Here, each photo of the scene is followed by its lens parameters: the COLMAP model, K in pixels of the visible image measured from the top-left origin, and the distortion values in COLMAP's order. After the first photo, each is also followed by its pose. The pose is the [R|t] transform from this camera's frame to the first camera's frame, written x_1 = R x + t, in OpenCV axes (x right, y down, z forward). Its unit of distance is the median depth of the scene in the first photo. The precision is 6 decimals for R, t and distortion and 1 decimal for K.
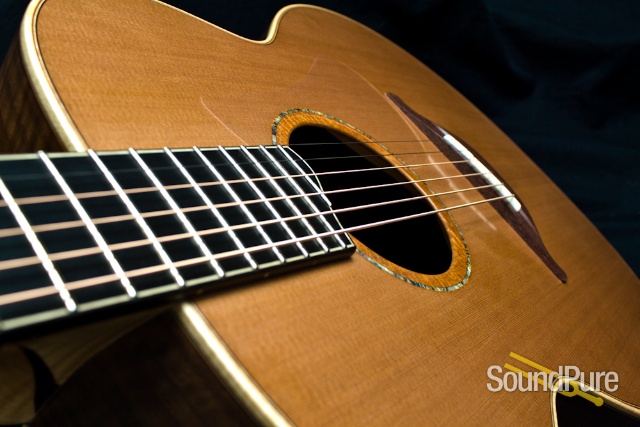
lens RADIAL K [[546.4, 0, 298.0], [0, 546.4, 228.5], [0, 0, 1]] dist [-0.120406, 0.078554]
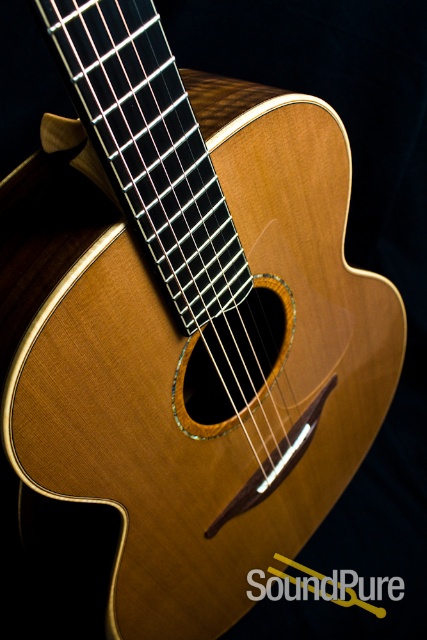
lens RADIAL K [[546.4, 0, 213.5], [0, 546.4, 320.0], [0, 0, 1]] dist [-0.120406, 0.078554]
pose [[0.170576, 0.978229, -0.118205, 0.233397], [-0.981891, 0.178786, 0.062660, -0.124386], [0.082429, 0.105376, 0.991010, -0.438704]]
